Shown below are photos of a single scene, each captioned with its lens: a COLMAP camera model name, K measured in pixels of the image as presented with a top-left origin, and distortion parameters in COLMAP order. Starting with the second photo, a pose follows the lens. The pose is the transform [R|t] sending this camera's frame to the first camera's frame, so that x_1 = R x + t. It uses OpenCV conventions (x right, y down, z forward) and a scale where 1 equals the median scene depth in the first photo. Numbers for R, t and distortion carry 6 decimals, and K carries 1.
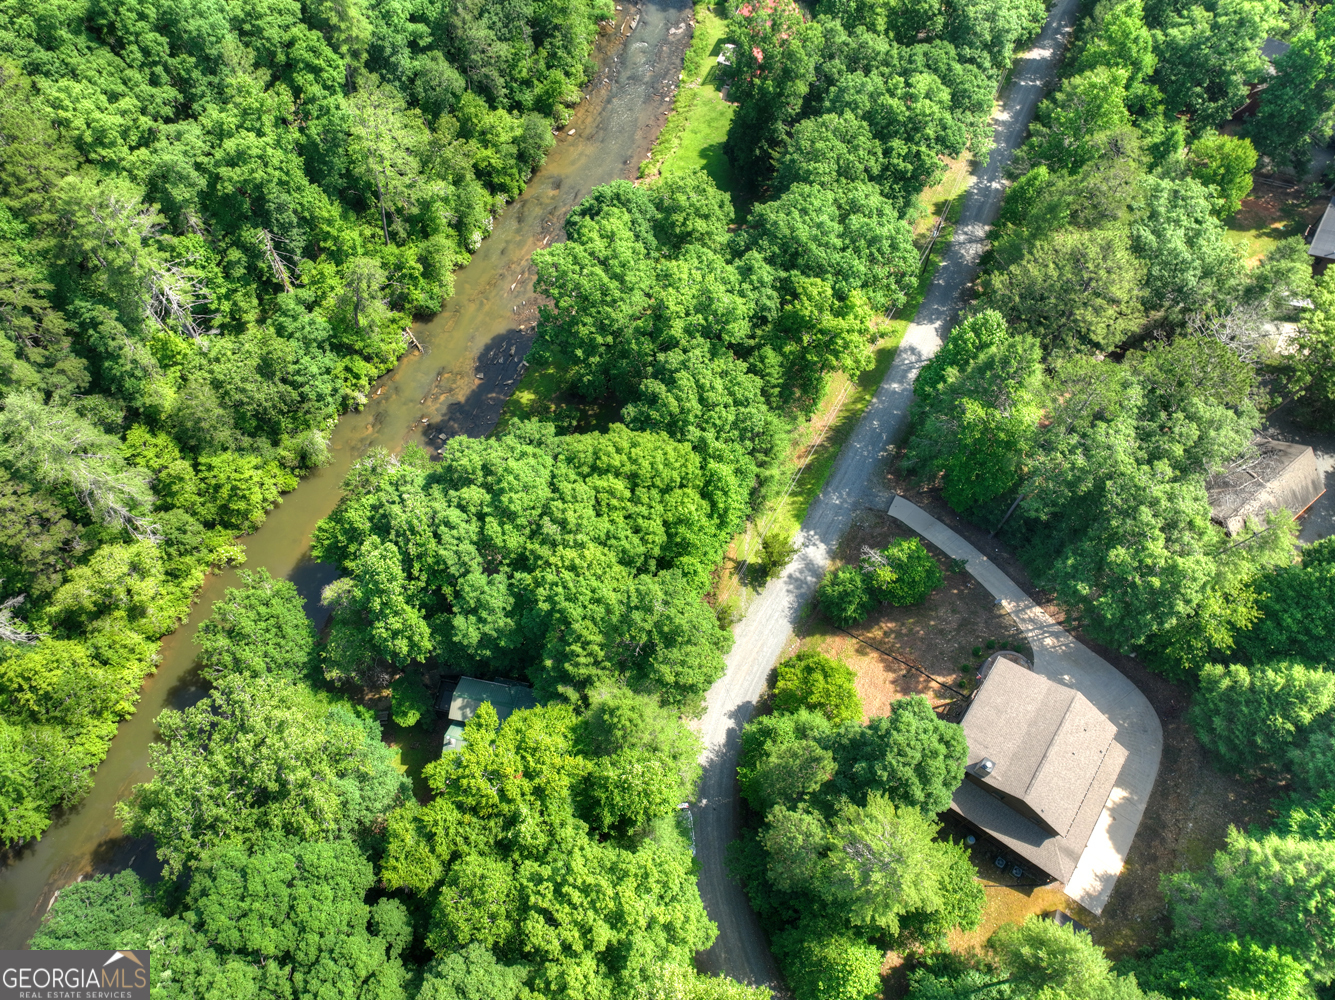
lens RADIAL K [[929.9, 0, 670.3], [0, 929.9, 500.8], [0, 0, 1]] dist [-0.005077, 0.017384]
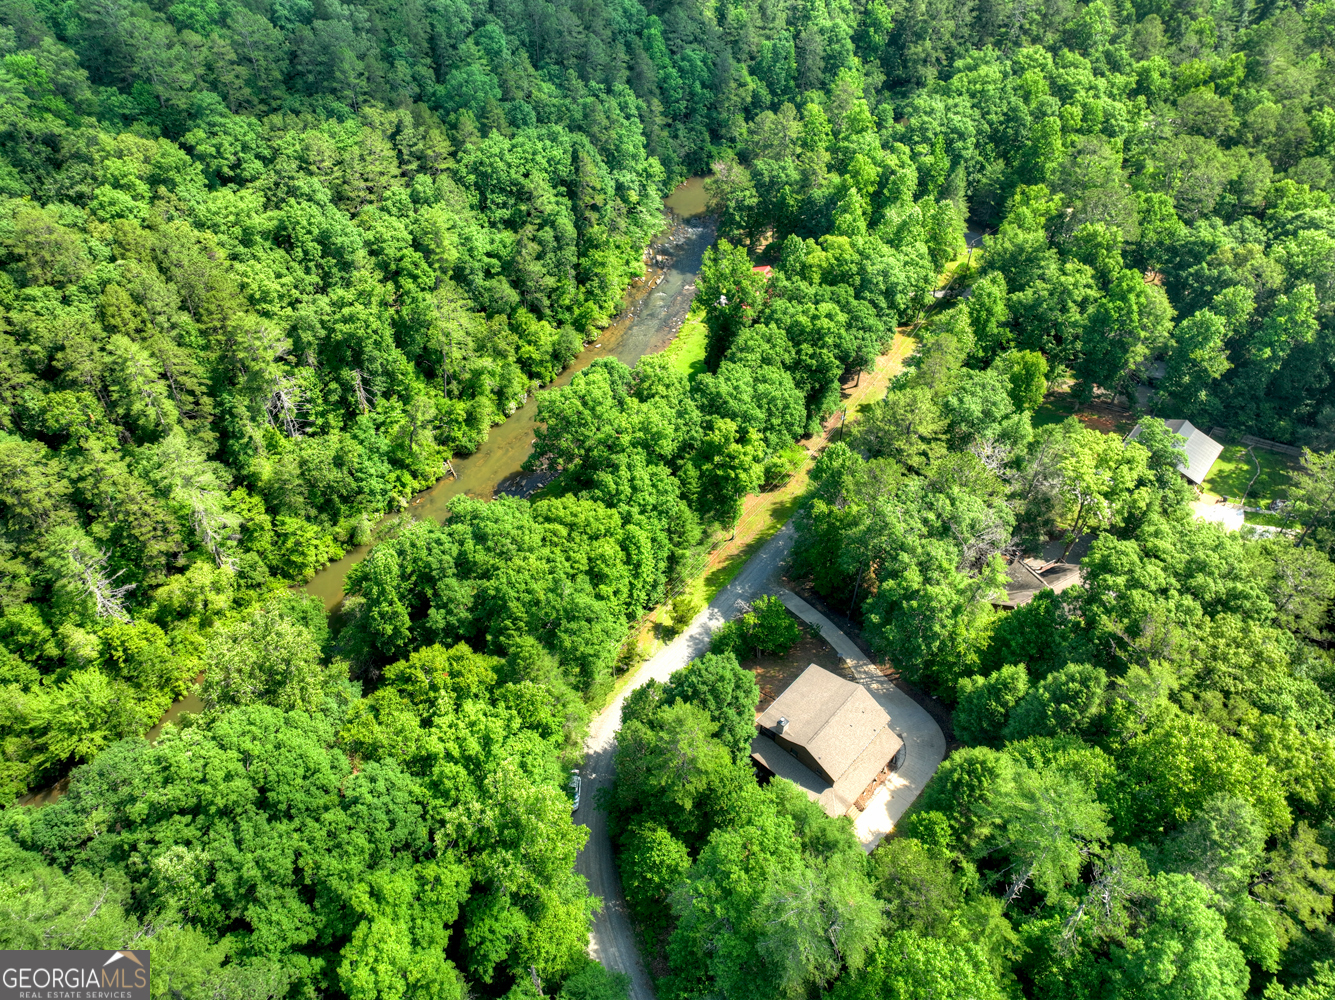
lens RADIAL K [[929.9, 0, 670.5], [0, 929.9, 503.2], [0, 0, 1]] dist [-0.005077, 0.017384]
pose [[0.992851, 0.086972, -0.081743, 0.180799], [-0.106881, 0.952683, -0.284554, 0.267892], [0.053127, 0.291256, 0.955169, -0.287169]]
